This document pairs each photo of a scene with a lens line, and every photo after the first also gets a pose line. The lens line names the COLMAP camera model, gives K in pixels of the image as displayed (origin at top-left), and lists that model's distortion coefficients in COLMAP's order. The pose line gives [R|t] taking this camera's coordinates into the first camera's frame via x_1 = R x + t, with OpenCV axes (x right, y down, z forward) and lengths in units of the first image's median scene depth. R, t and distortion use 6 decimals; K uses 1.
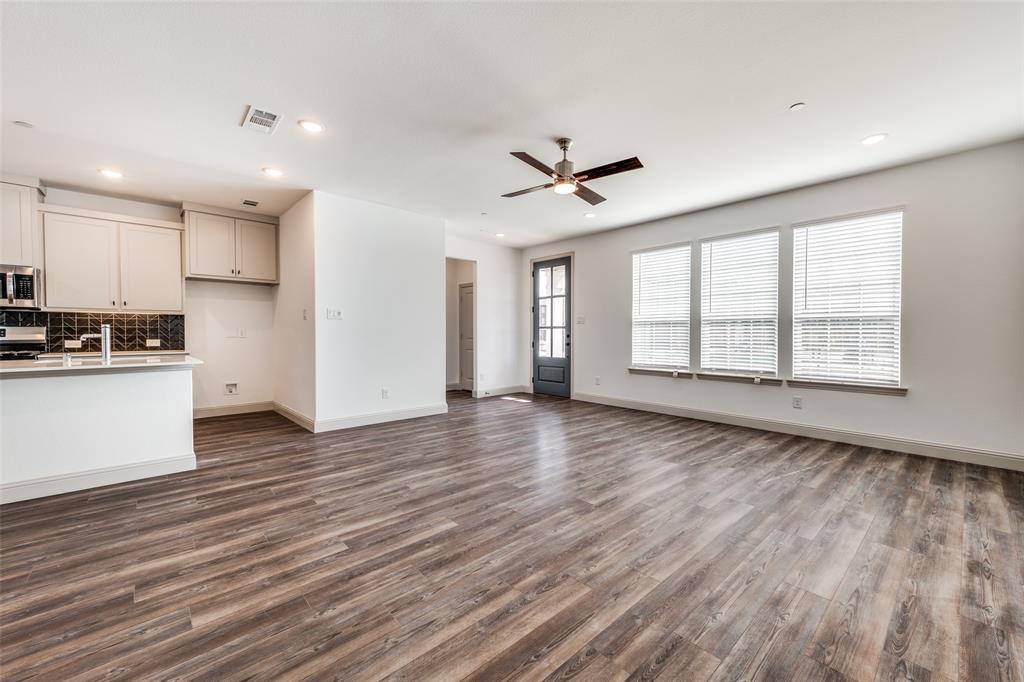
lens RADIAL K [[405.7, 0, 512.7], [0, 405.7, 337.7], [0, 0, 1]] dist [0.013674, -0.000532]
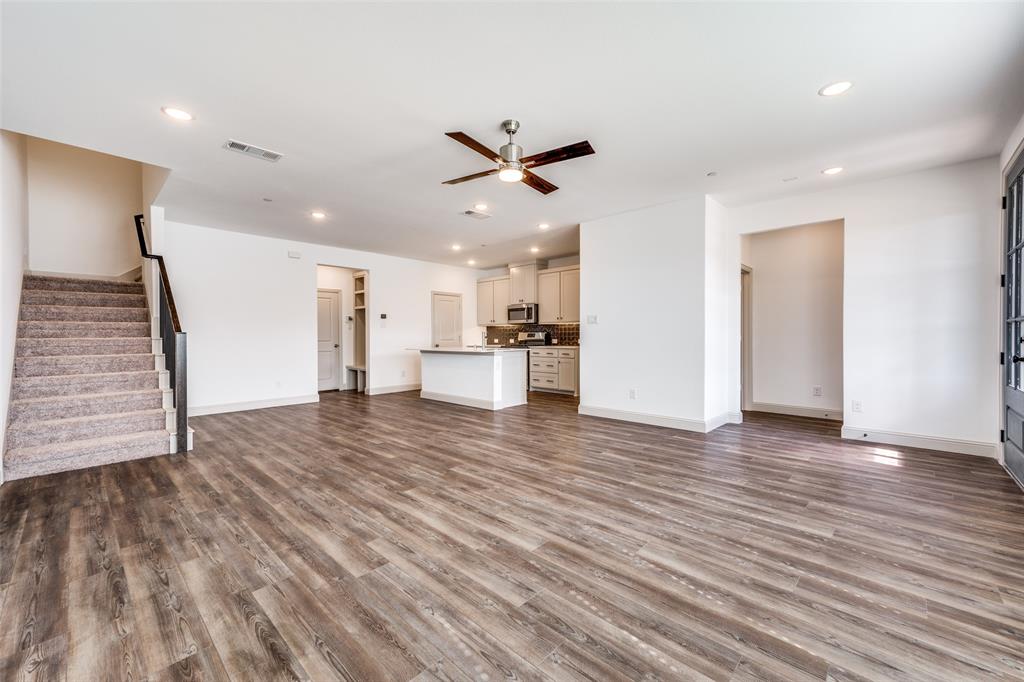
lens RADIAL K [[405.7, 0, 518.2], [0, 405.7, 335.7], [0, 0, 1]] dist [0.013674, -0.000532]
pose [[0.095032, -0.000992, -0.995474, 1.044139], [-0.005080, 0.999986, -0.001482, -0.008808], [0.995461, 0.005198, 0.095026, 0.950482]]
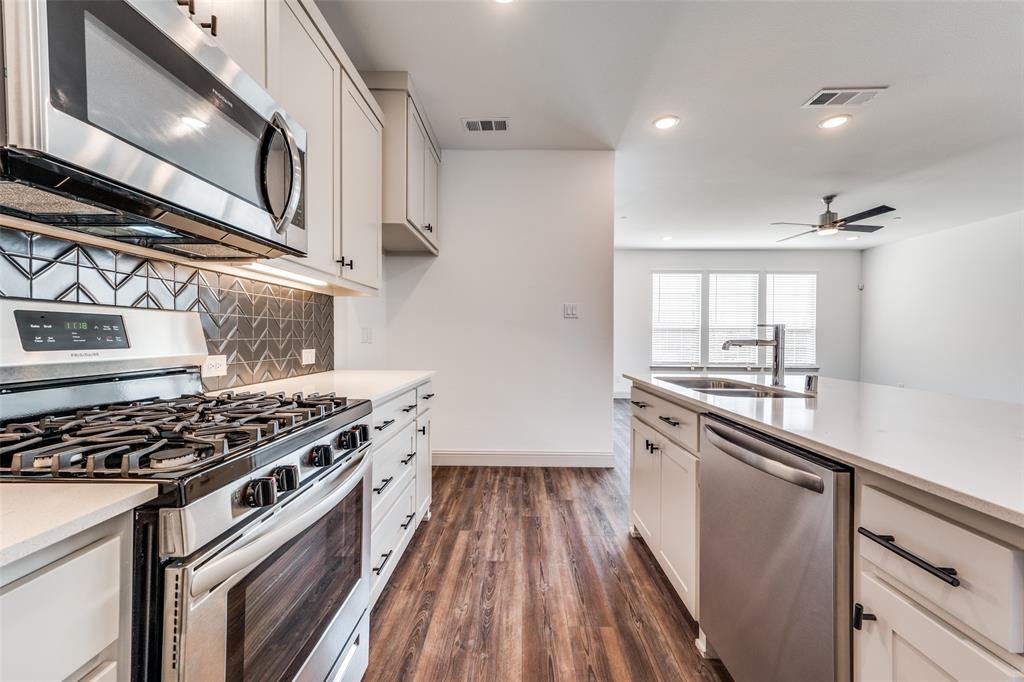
lens RADIAL K [[405.7, 0, 510.9], [0, 405.7, 342.7], [0, 0, 1]] dist [0.013674, -0.000532]
pose [[0.690565, -0.005612, 0.723249, -1.627251], [0.001315, 0.999978, 0.006503, -0.007171], [-0.723269, -0.003540, 0.690557, 0.844721]]
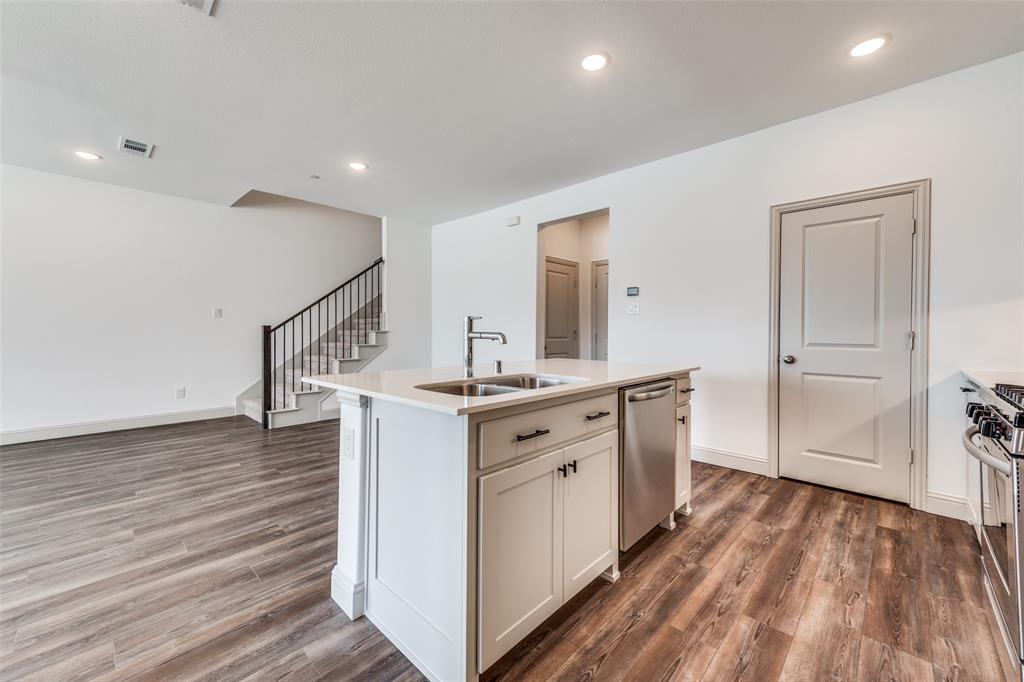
lens RADIAL K [[405.7, 0, 511.8], [0, 405.7, 330.3], [0, 0, 1]] dist [0.013674, -0.000532]
pose [[-0.997272, -0.003057, -0.073755, -0.977122], [-0.003353, 0.999987, 0.003897, -0.013272], [0.073742, 0.004134, -0.997269, 1.552155]]
